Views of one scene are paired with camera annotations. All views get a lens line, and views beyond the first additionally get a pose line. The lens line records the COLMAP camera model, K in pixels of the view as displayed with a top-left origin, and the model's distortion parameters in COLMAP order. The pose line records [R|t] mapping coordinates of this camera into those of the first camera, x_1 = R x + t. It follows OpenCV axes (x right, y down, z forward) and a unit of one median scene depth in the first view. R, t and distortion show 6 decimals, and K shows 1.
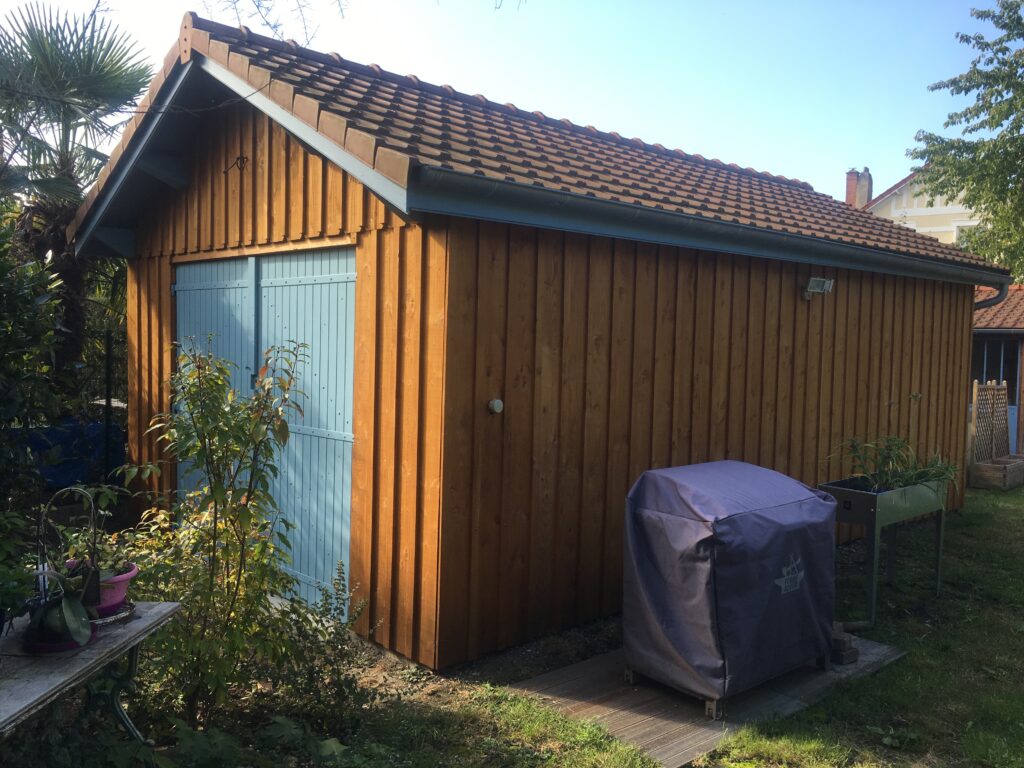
lens RADIAL K [[874.4, 0, 512.0], [0, 874.4, 384.0], [0, 0, 1]] dist [0.100989, -0.129777]
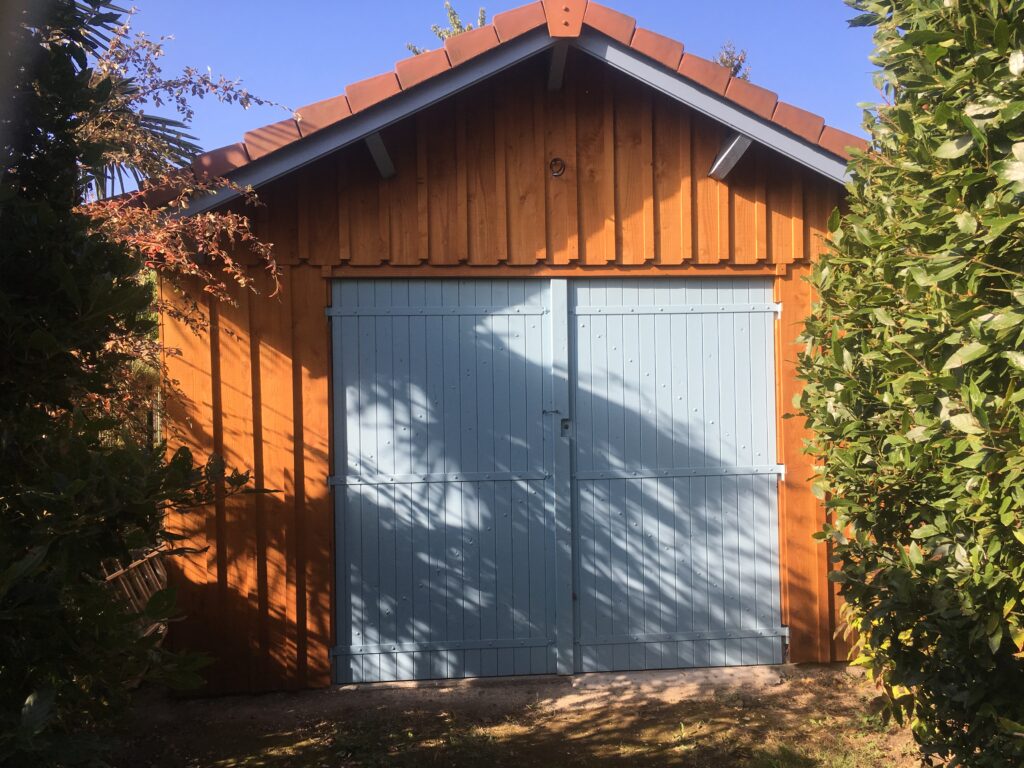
lens RADIAL K [[874.4, 0, 512.0], [0, 874.4, 384.0], [0, 0, 1]] dist [0.100989, -0.129777]
pose [[0.619880, -0.047651, 0.783248, -1.175629], [0.073772, 0.997272, 0.002287, -0.060011], [-0.781221, 0.056364, 0.621705, 0.631924]]
